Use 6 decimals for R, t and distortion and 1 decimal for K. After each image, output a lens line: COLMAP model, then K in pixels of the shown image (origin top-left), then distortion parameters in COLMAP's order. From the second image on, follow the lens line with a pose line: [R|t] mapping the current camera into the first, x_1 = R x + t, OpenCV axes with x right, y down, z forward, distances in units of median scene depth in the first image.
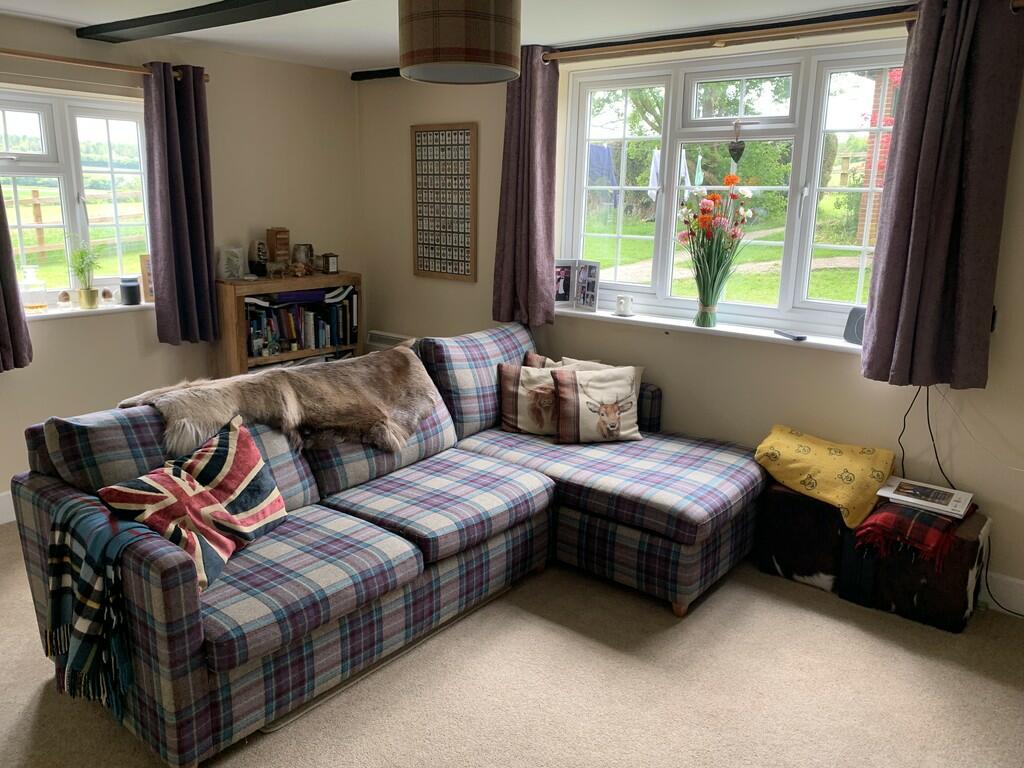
lens RADIAL K [[797.8, 0, 508.0], [0, 797.8, 387.9], [0, 0, 1]] dist [0.093763, -0.105484]
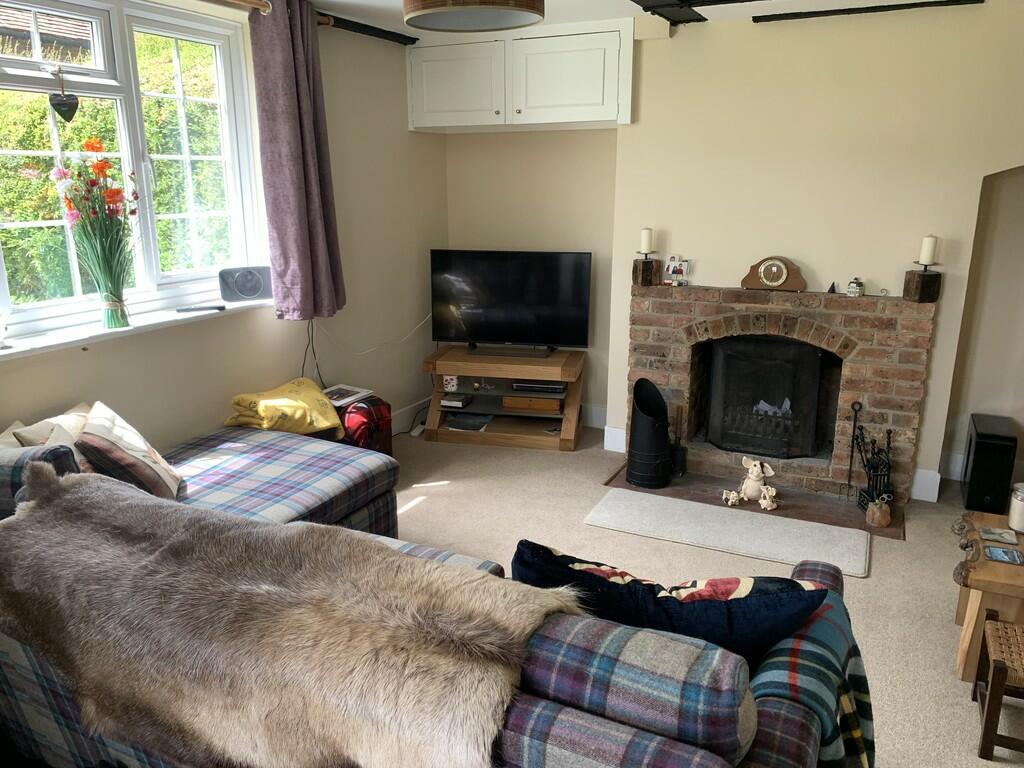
lens RADIAL K [[797.8, 0, 508.0], [0, 797.8, 387.9], [0, 0, 1]] dist [0.093763, -0.105484]
pose [[-0.236030, -0.268442, 0.933932, -0.710182], [0.232381, 0.917609, 0.322479, -0.218516], [-0.943551, 0.293143, -0.154202, 0.882949]]
